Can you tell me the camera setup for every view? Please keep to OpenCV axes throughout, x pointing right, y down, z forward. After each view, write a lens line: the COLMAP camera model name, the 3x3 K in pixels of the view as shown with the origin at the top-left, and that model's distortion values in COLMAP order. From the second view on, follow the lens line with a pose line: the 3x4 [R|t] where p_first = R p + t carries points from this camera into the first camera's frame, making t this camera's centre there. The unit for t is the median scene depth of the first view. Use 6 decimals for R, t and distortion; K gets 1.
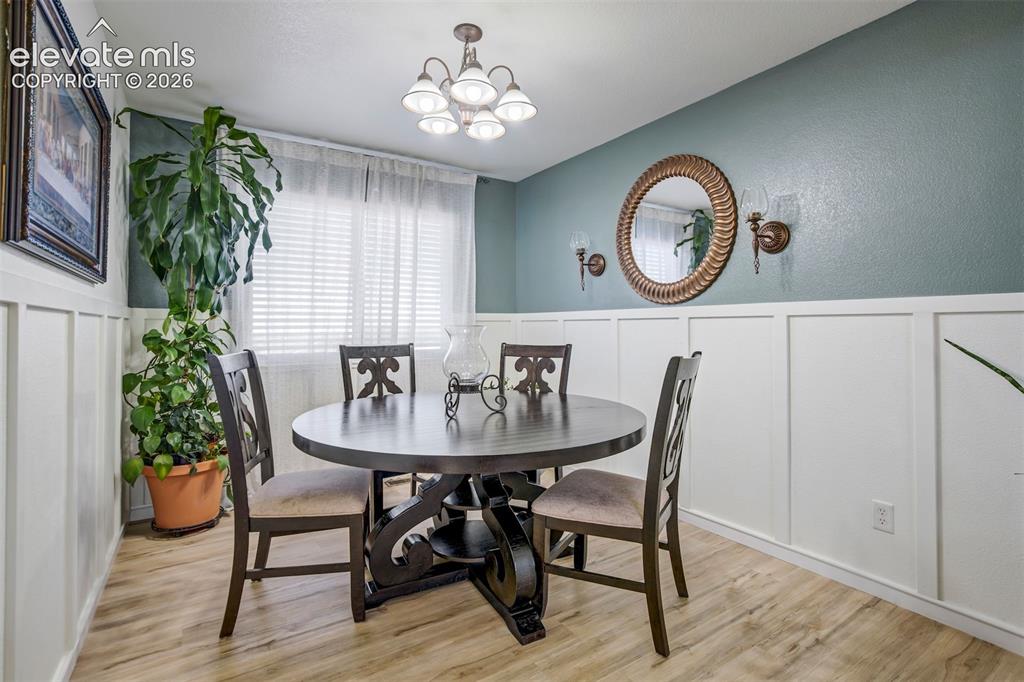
lens RADIAL K [[475.7, 0, 517.0], [0, 475.7, 324.9], [0, 0, 1]] dist [-0.035523, 0.005754]
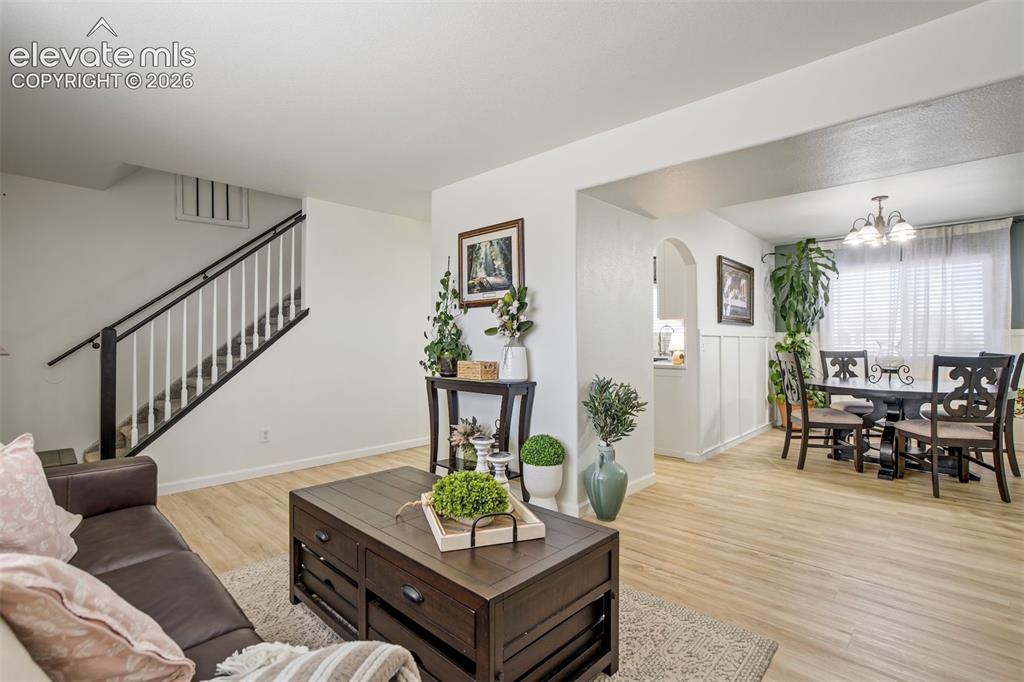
lens RADIAL K [[475.7, 0, 513.3], [0, 475.7, 336.0], [0, 0, 1]] dist [-0.035523, 0.005754]
pose [[0.216782, -0.010692, -0.976161, 0.986626], [0.007933, 0.999926, -0.009190, -0.006871], [0.976188, -0.005752, 0.216851, -0.656608]]
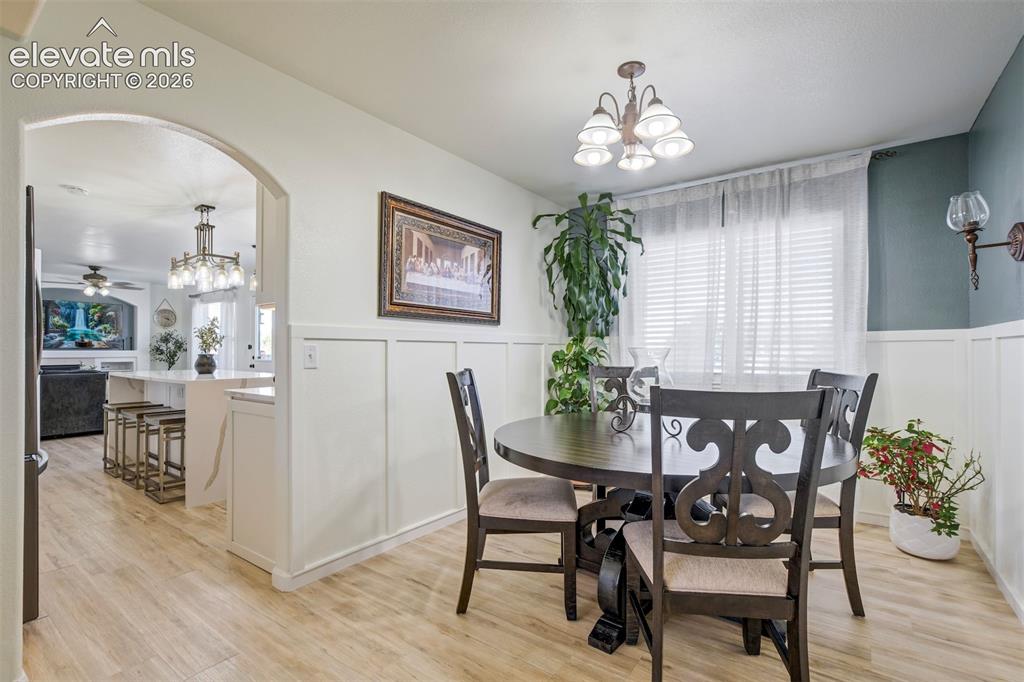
lens RADIAL K [[475.7, 0, 533.0], [0, 475.7, 351.3], [0, 0, 1]] dist [-0.035523, 0.005754]
pose [[0.370318, 0.003818, -0.928897, 0.511595], [0.005193, 0.999967, 0.006181, 0.000720], [0.928890, -0.007113, 0.370286, 0.256636]]
